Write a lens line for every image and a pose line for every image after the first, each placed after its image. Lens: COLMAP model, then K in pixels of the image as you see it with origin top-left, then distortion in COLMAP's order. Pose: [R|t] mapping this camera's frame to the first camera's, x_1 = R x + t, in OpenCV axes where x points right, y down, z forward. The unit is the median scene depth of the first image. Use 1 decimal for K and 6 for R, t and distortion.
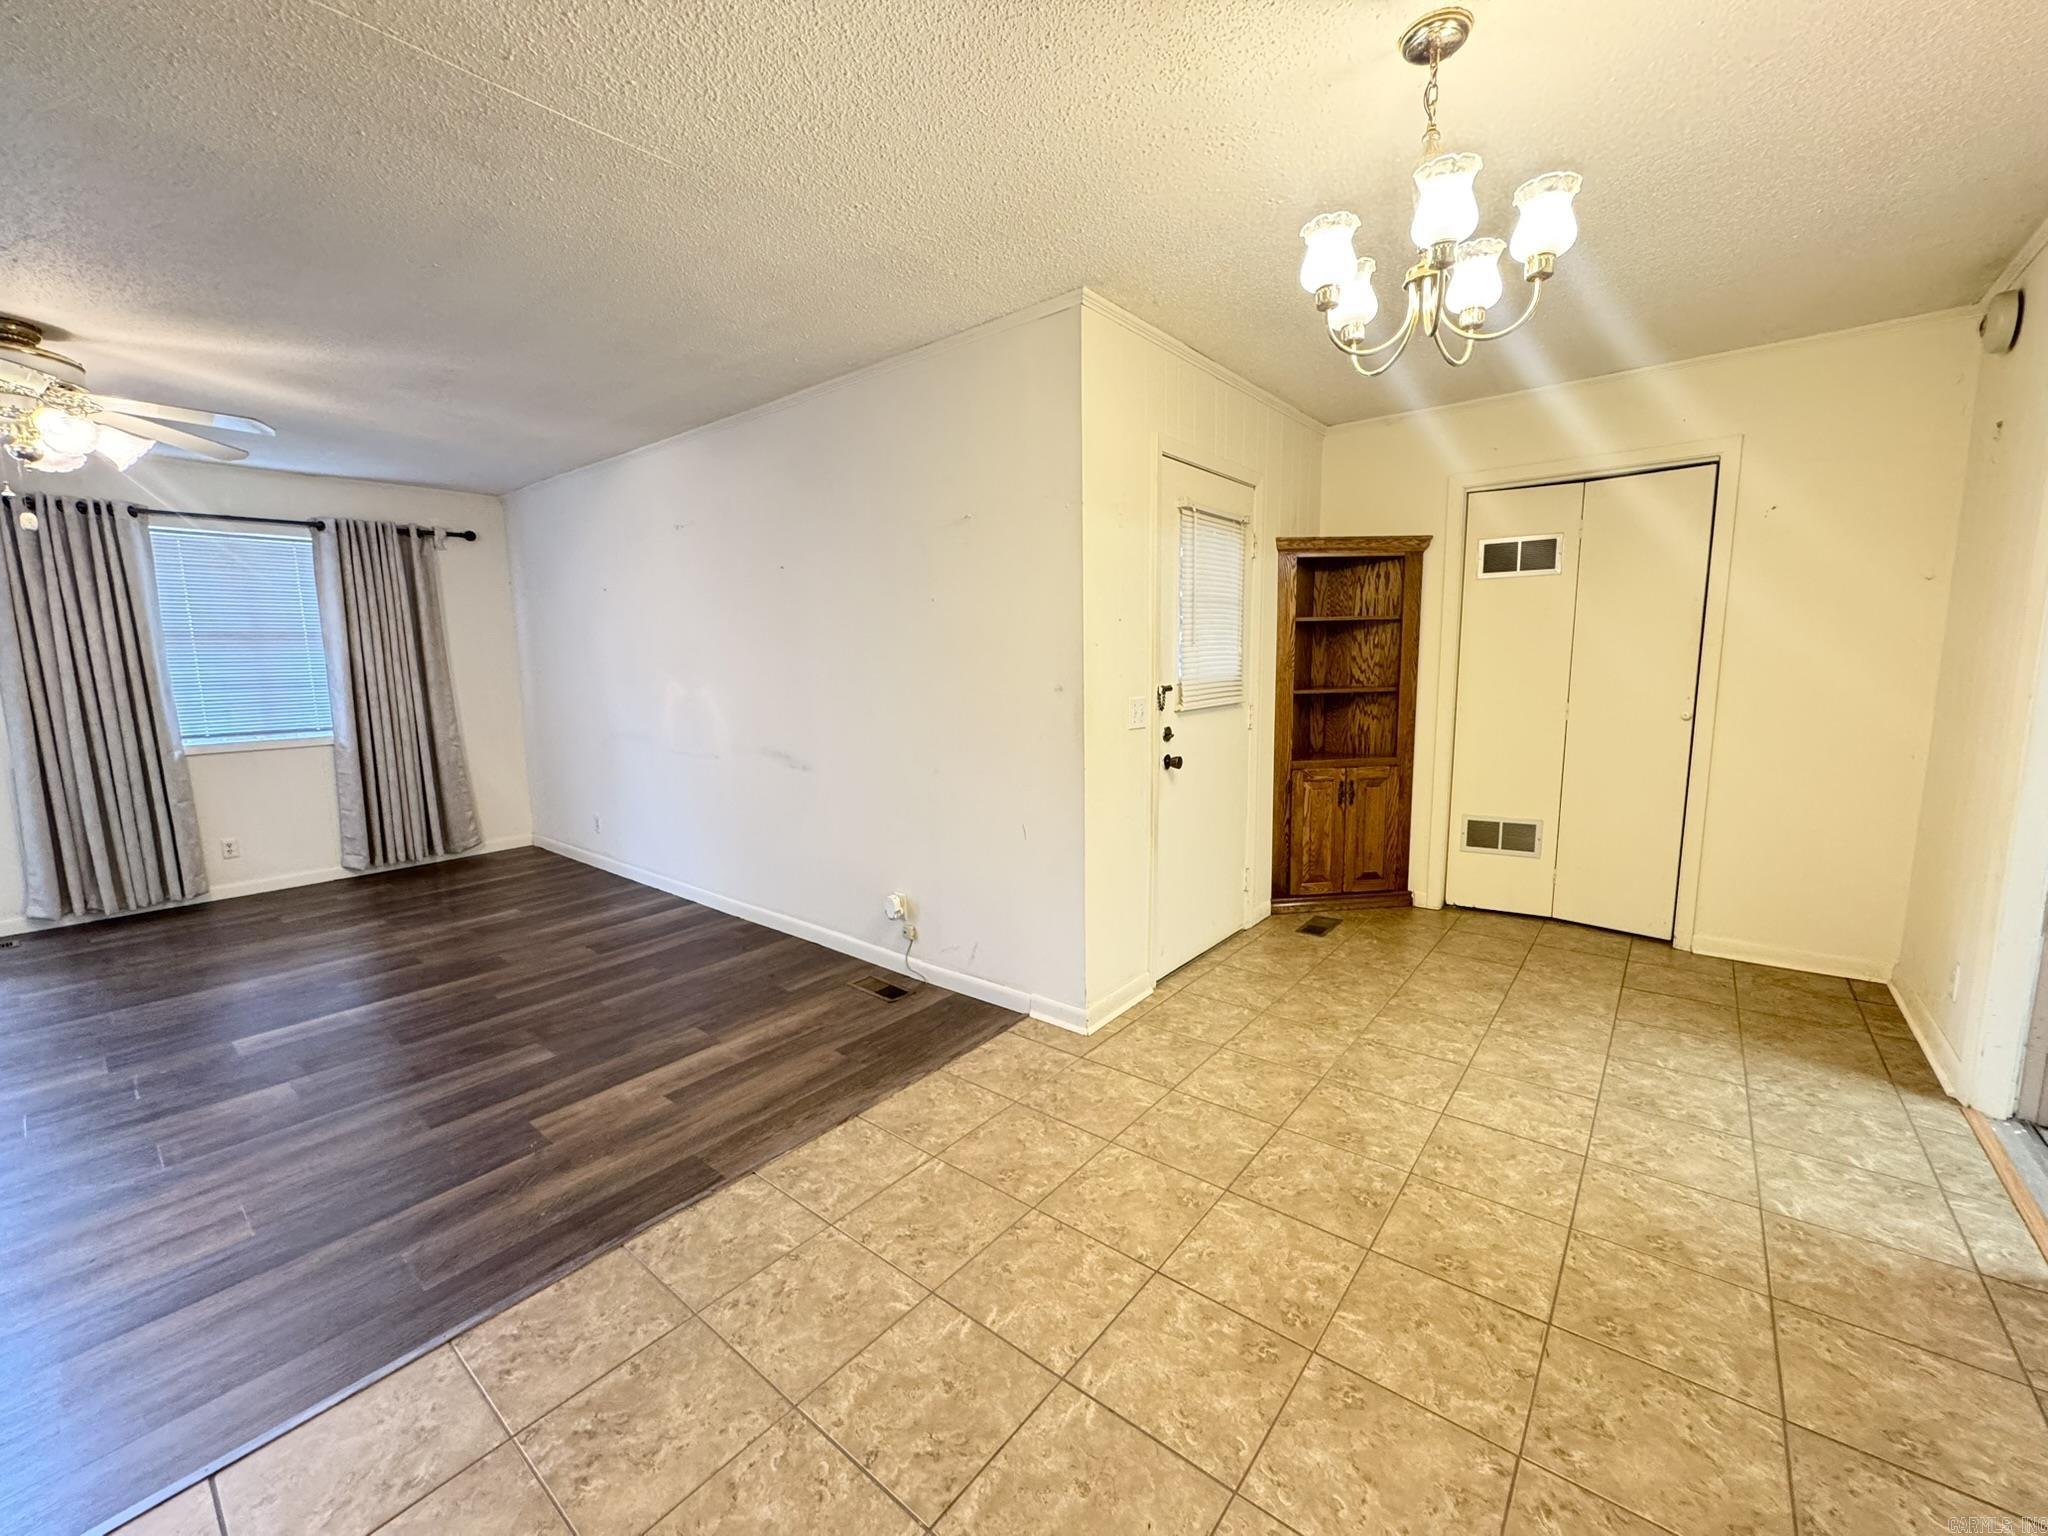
lens RADIAL K [[820.2, 0, 1024.0], [0, 820.2, 768.0], [0, 0, 1]] dist [-0.002490, -0.000121]
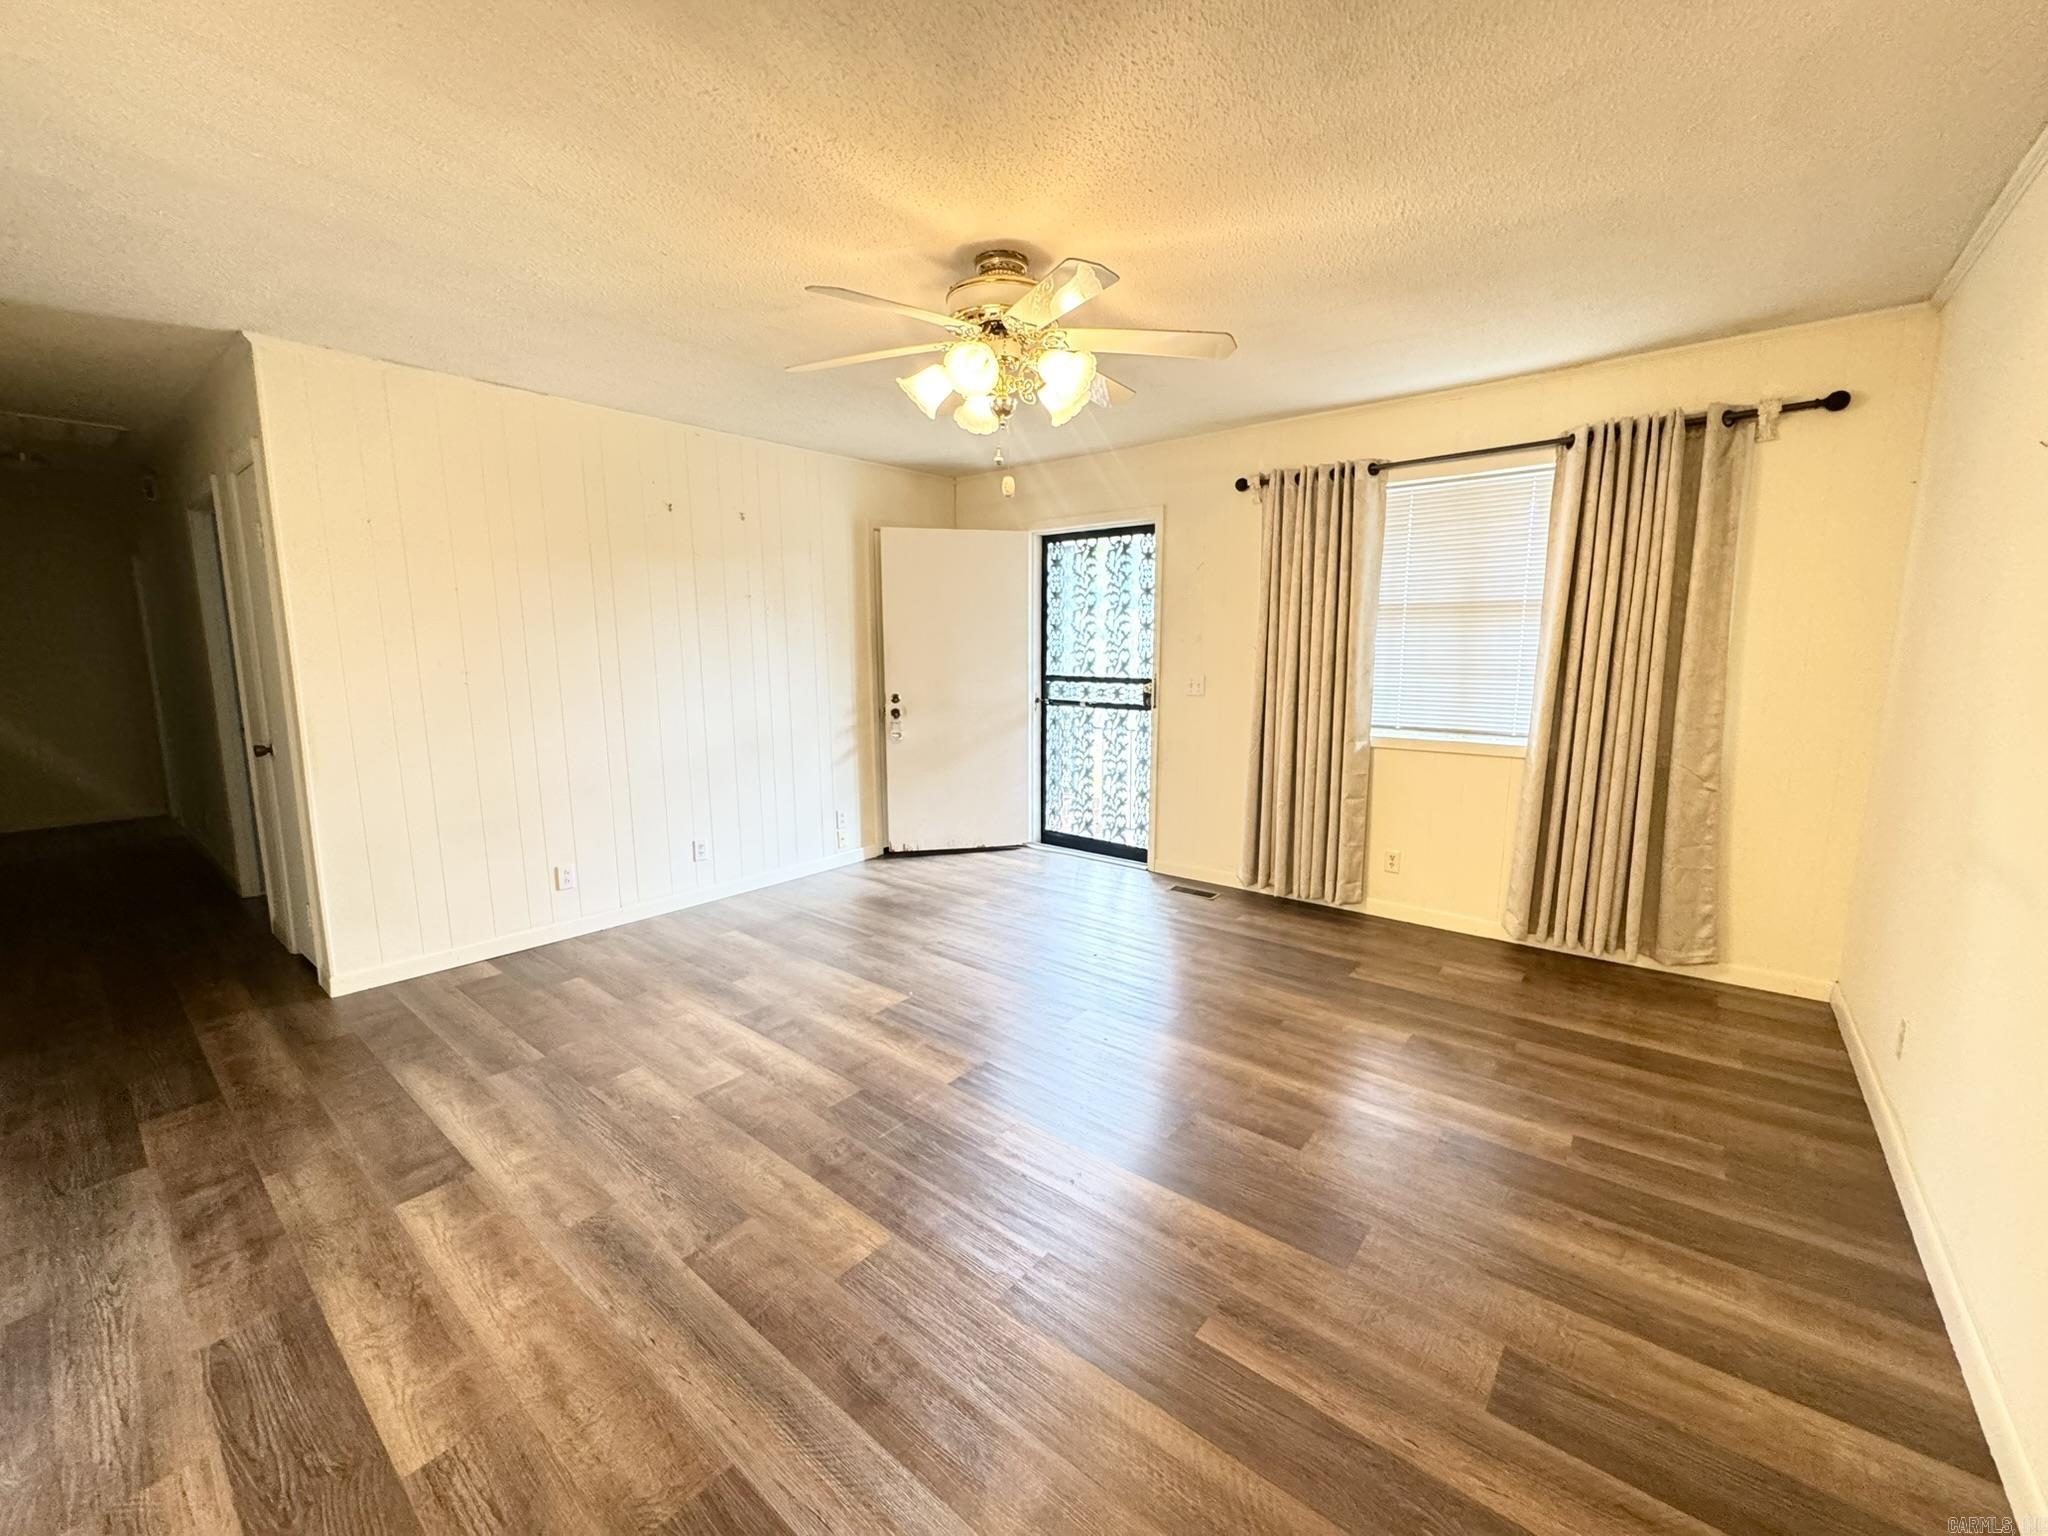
lens RADIAL K [[820.2, 0, 1024.0], [0, 820.2, 768.0], [0, 0, 1]] dist [-0.002490, -0.000121]
pose [[0.005159, 0.160605, -0.987005, -0.145071], [-0.136041, 0.977955, 0.158421, -0.076089], [0.990690, 0.133456, 0.026894, 0.567422]]
